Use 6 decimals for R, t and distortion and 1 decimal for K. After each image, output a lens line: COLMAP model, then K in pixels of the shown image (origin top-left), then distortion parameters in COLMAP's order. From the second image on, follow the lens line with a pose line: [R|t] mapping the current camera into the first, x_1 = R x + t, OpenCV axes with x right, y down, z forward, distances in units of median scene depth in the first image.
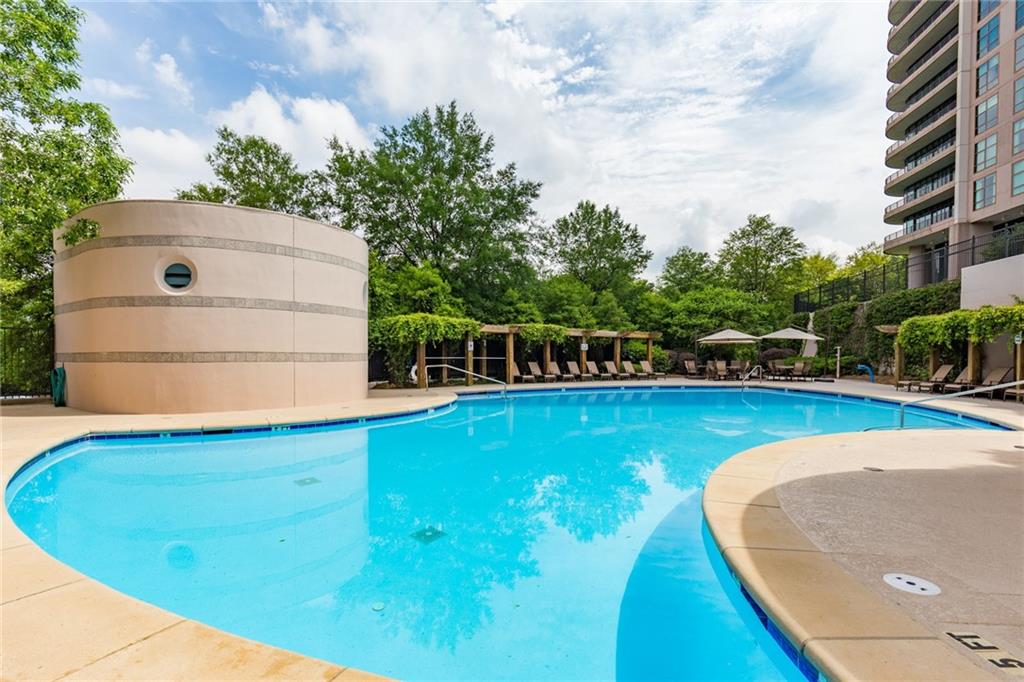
lens RADIAL K [[472.5, 0, 511.9], [0, 472.5, 366.4], [0, 0, 1]] dist [-0.000893, -0.000486]
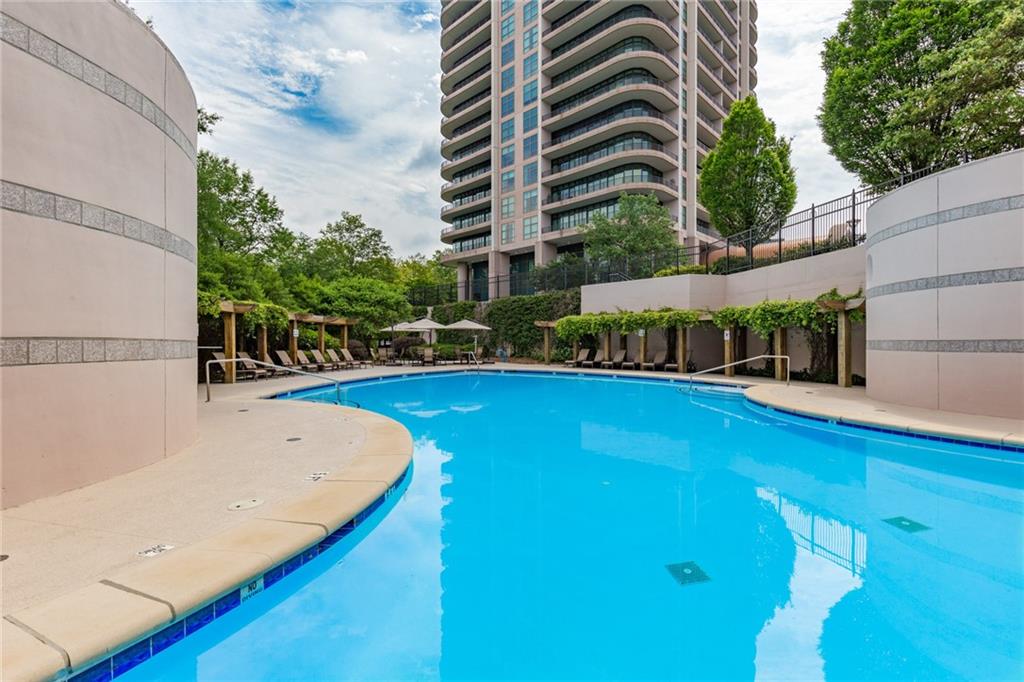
lens RADIAL K [[457.8, 0, 512.0], [0, 457.8, 341.0], [0, 0, 1]] dist [-0.000019, -0.000057]
pose [[0.596428, 0.000043, 0.802666, -0.164581], [0.019446, 0.999706, -0.014502, -0.005107], [-0.802431, 0.024258, 0.596252, 0.128443]]
